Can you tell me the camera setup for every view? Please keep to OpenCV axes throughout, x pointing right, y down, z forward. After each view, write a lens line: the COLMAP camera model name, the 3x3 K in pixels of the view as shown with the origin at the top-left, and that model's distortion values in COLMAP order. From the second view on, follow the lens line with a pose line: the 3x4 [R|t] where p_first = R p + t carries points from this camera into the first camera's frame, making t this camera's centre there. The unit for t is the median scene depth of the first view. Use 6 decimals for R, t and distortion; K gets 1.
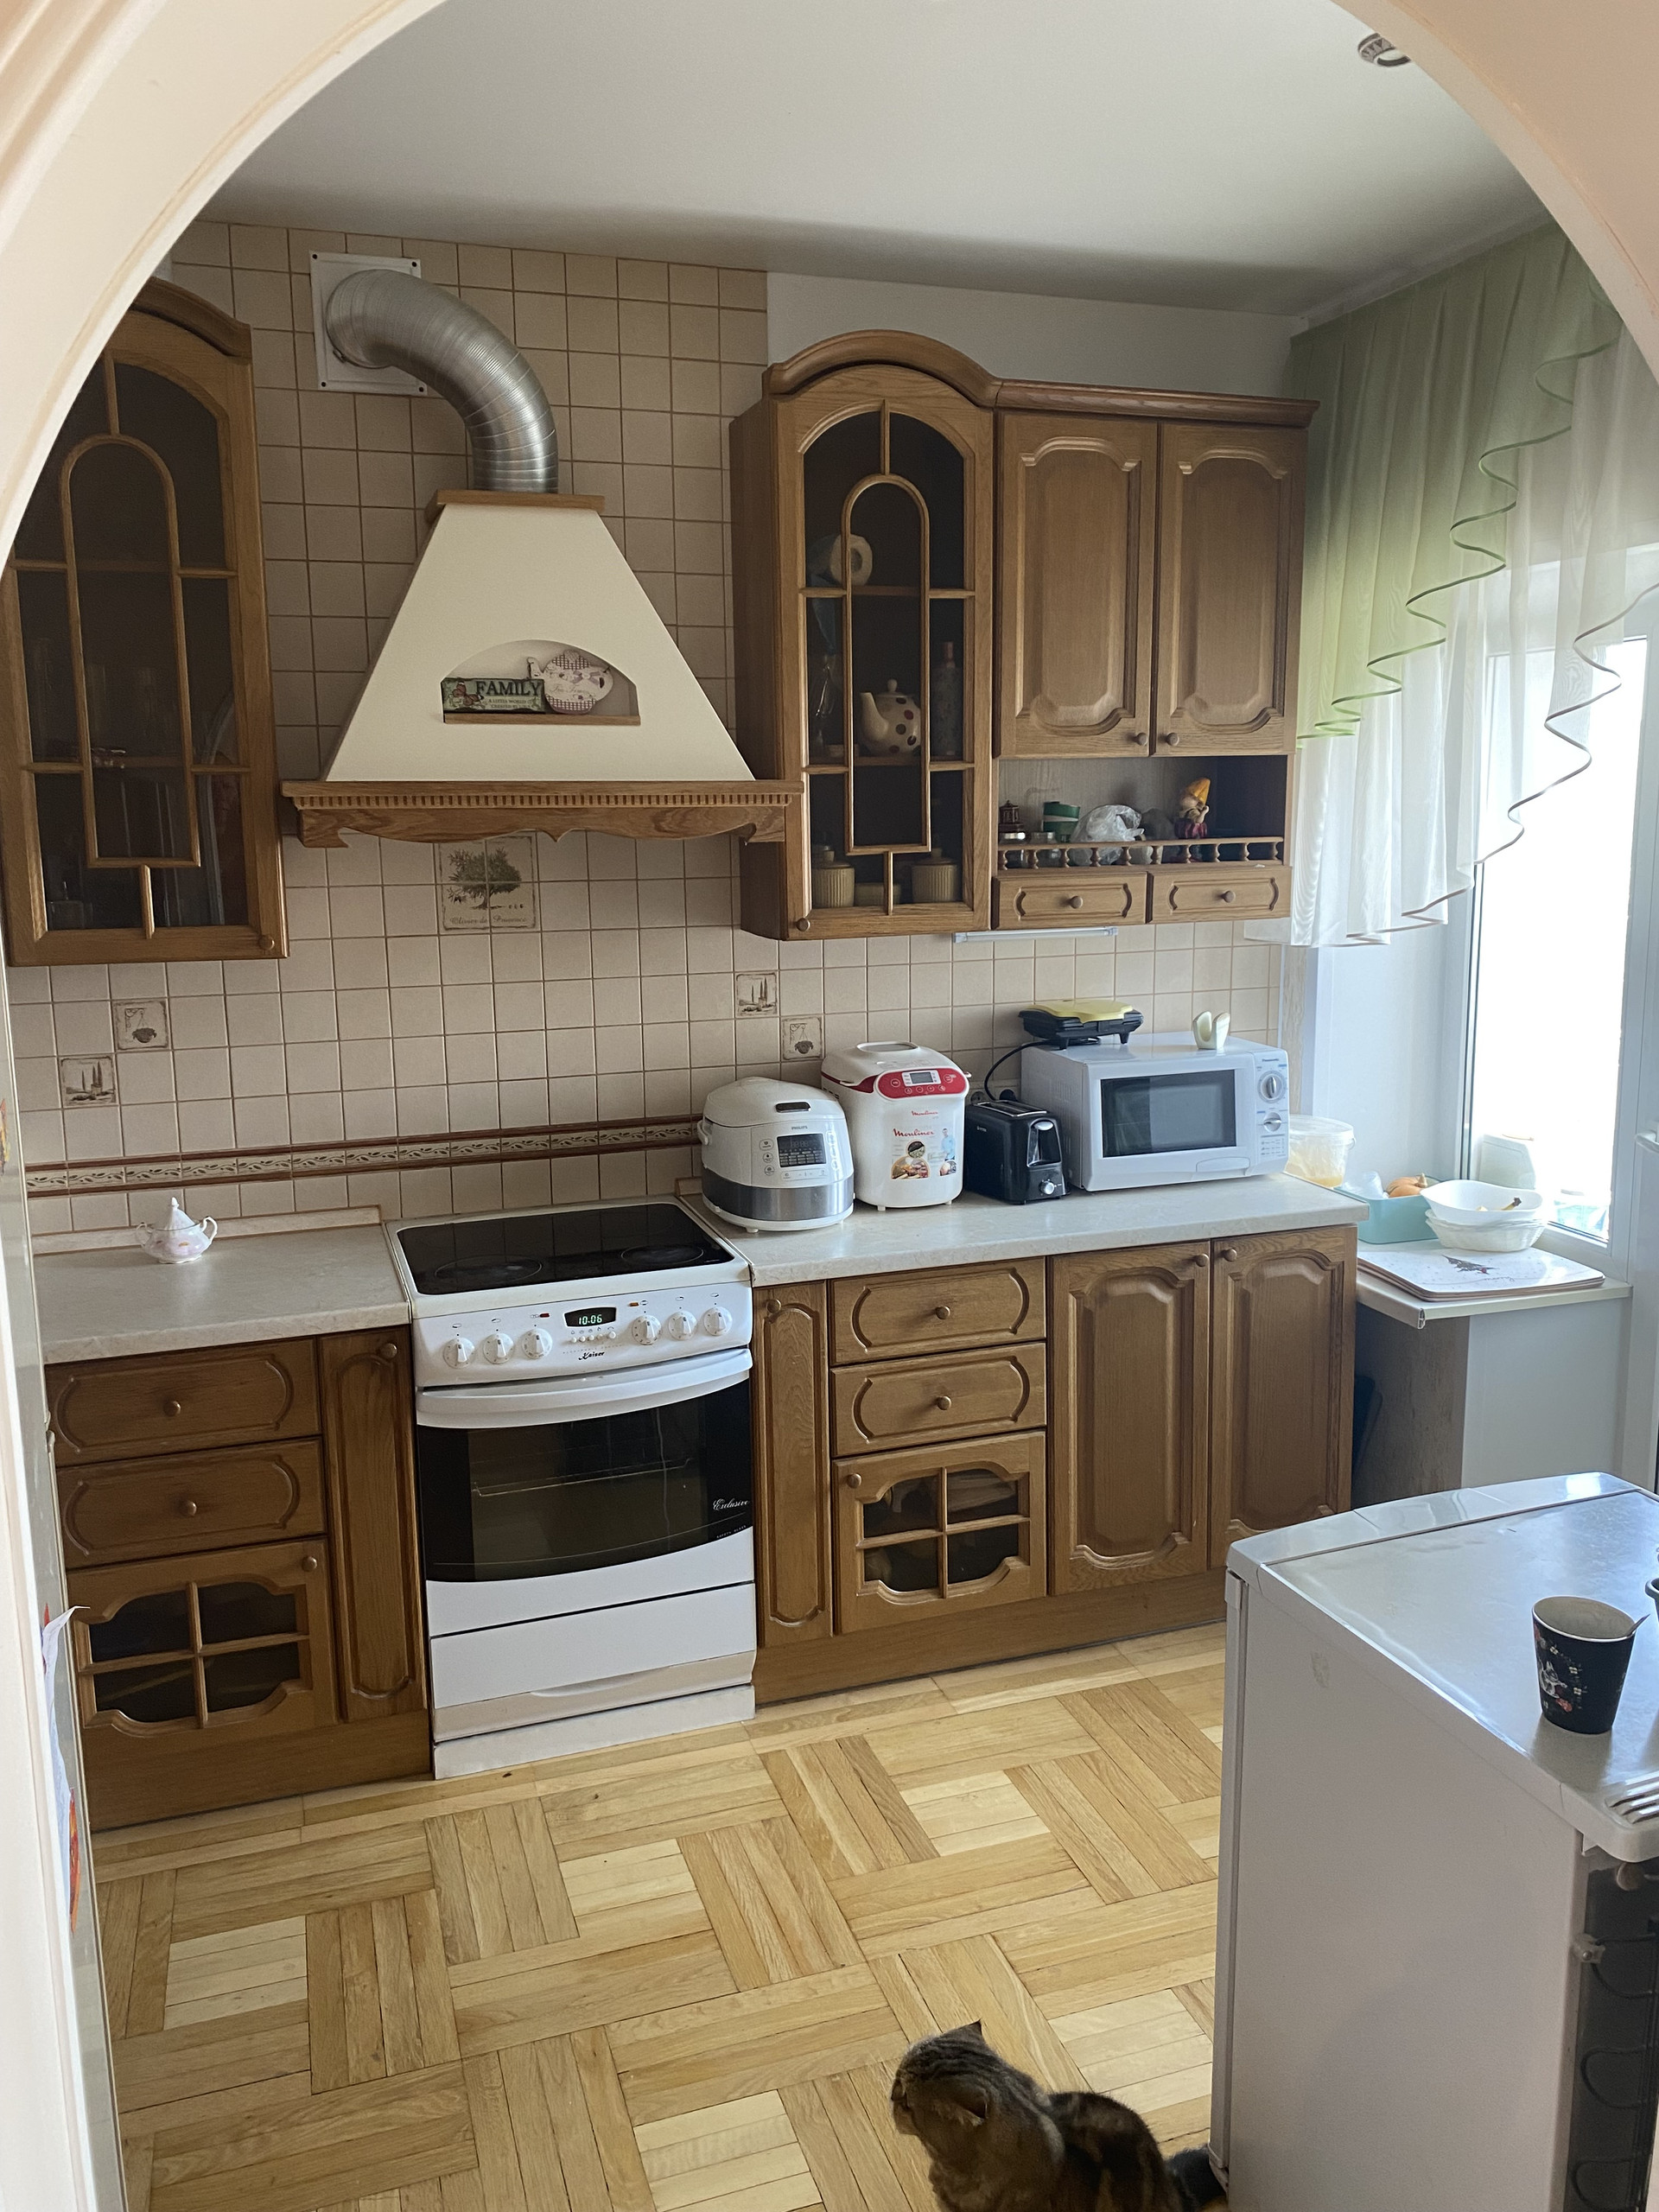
lens RADIAL K [[1676.9, 0, 818.5], [0, 1676.9, 1096.9], [0, 0, 1]] dist [0.036896, -0.049674]
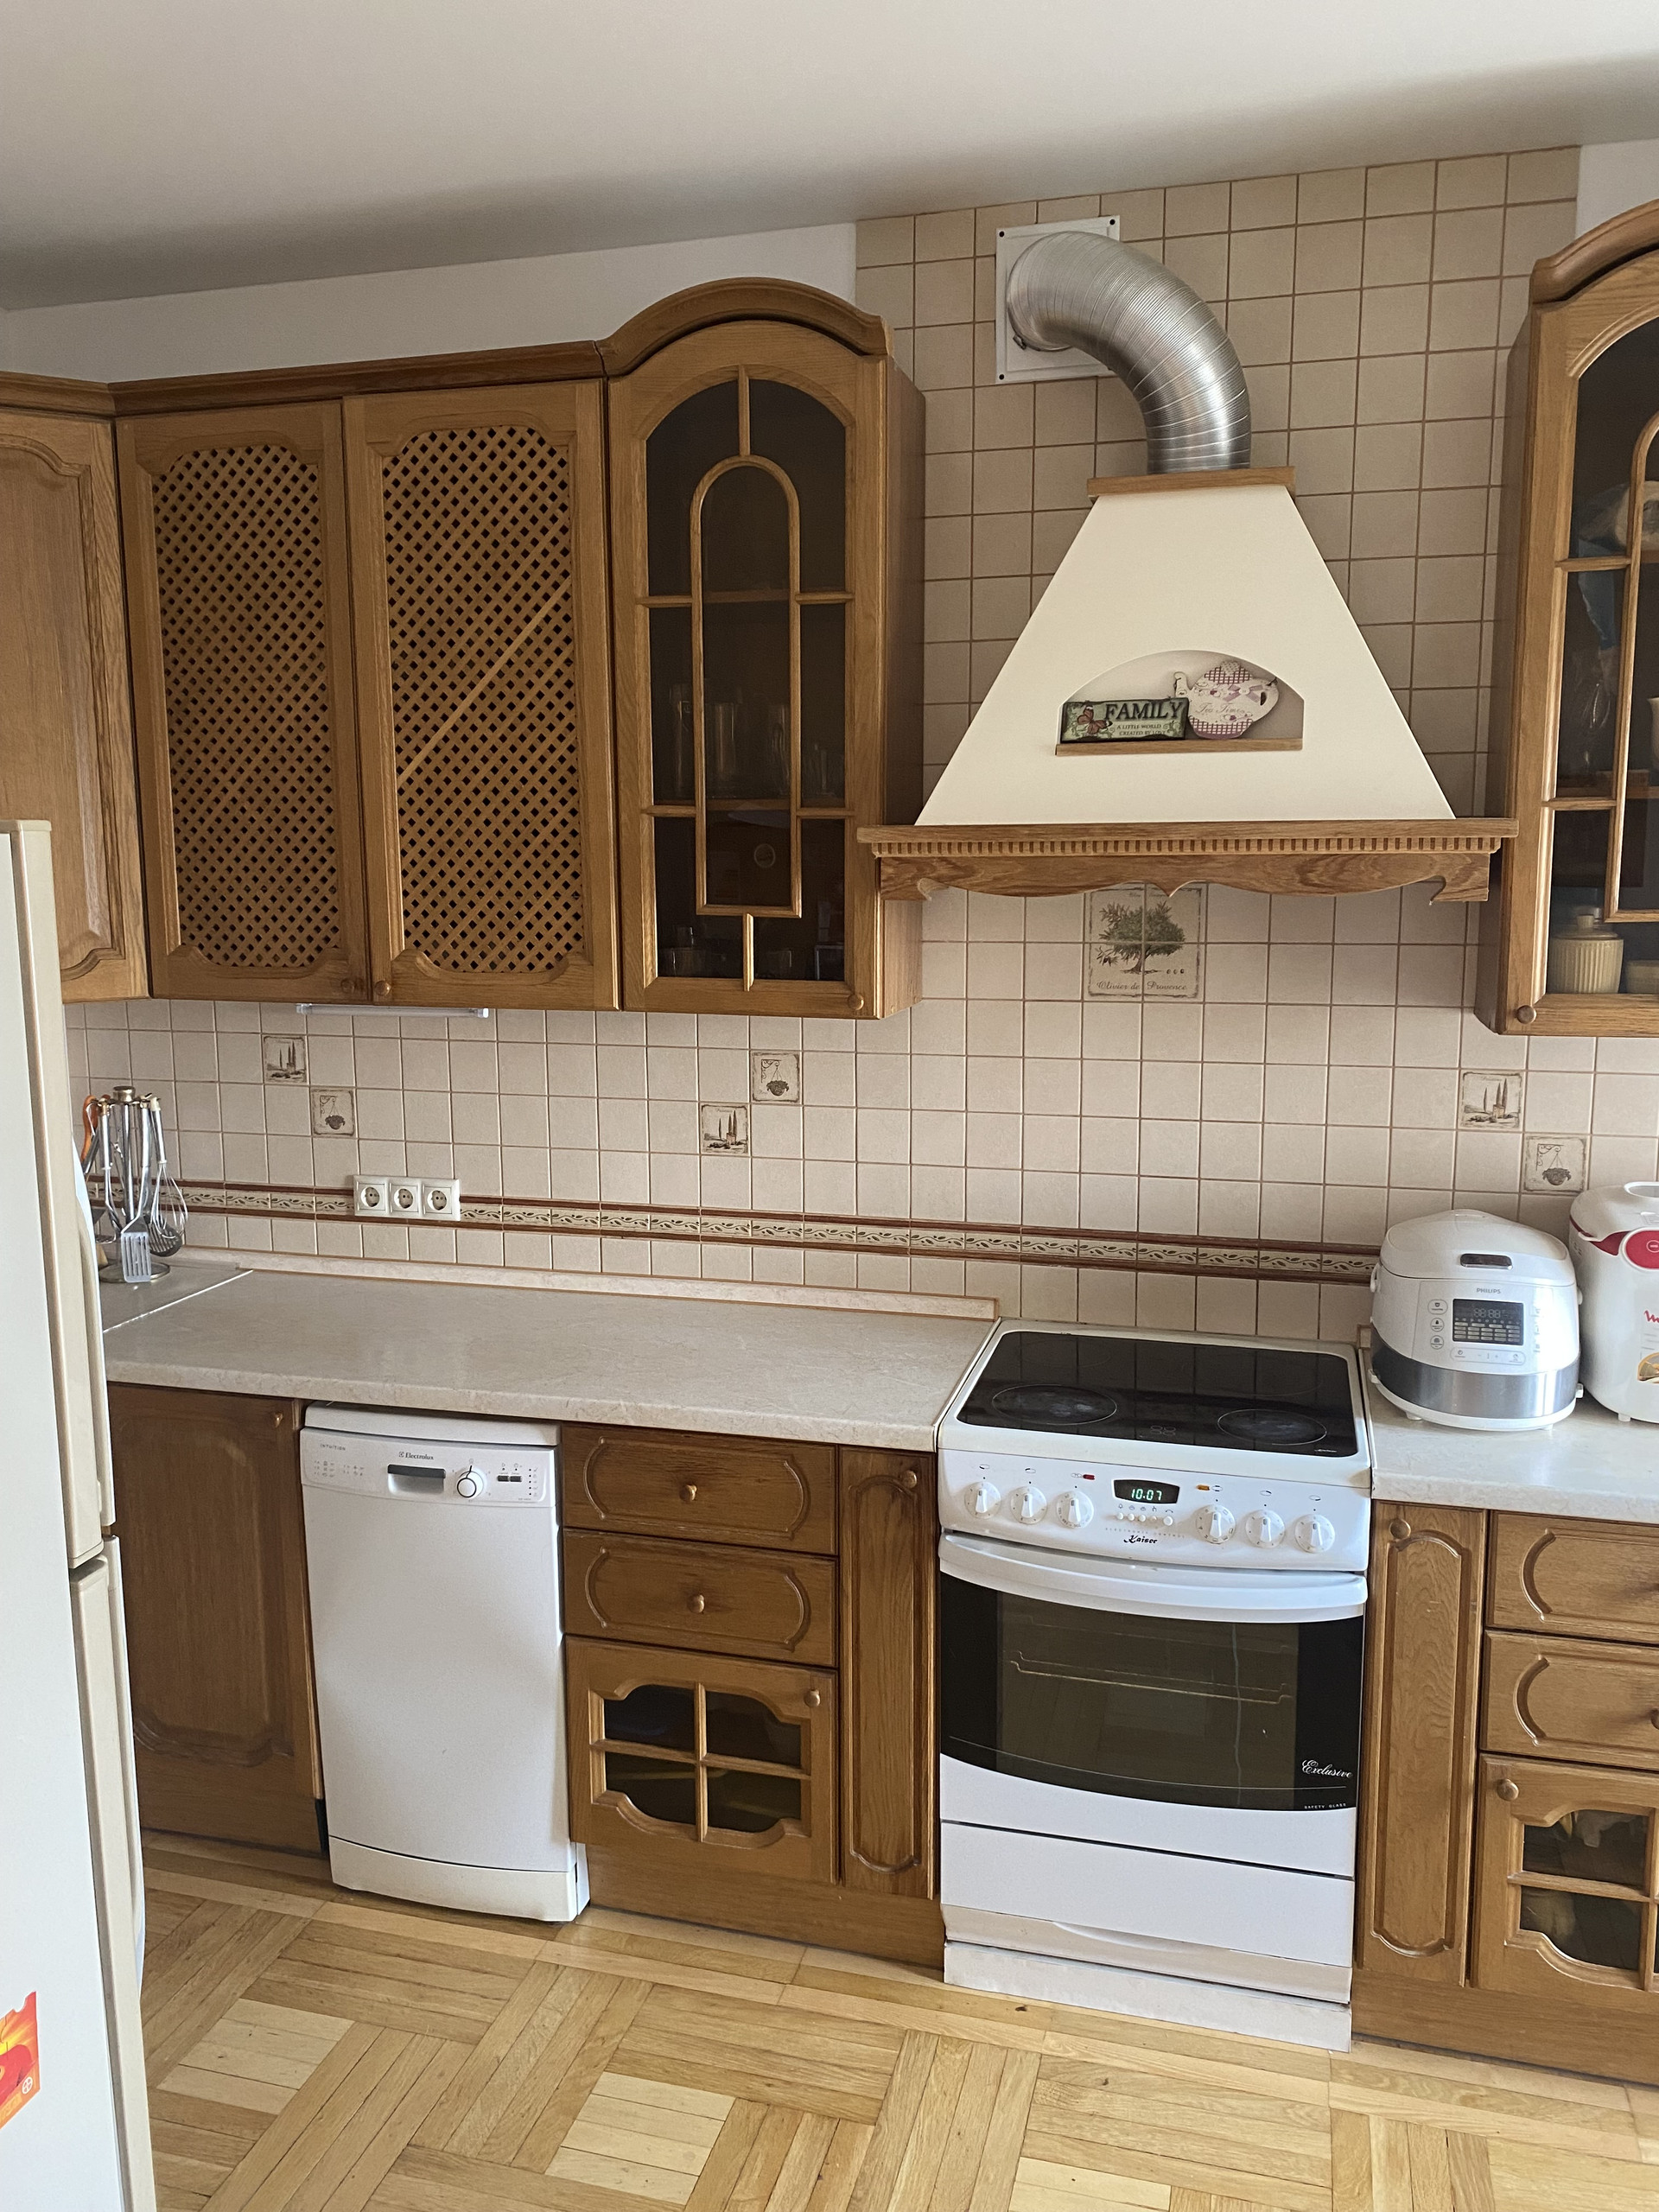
lens RADIAL K [[1676.9, 0, 776.0], [0, 1676.9, 1103.6], [0, 0, 1]] dist [0.036896, -0.049674]
pose [[0.831961, 0.093067, -0.546973, 0.131021], [-0.102801, 0.994619, 0.012869, -0.042304], [0.545227, 0.045523, 0.837051, 0.214131]]
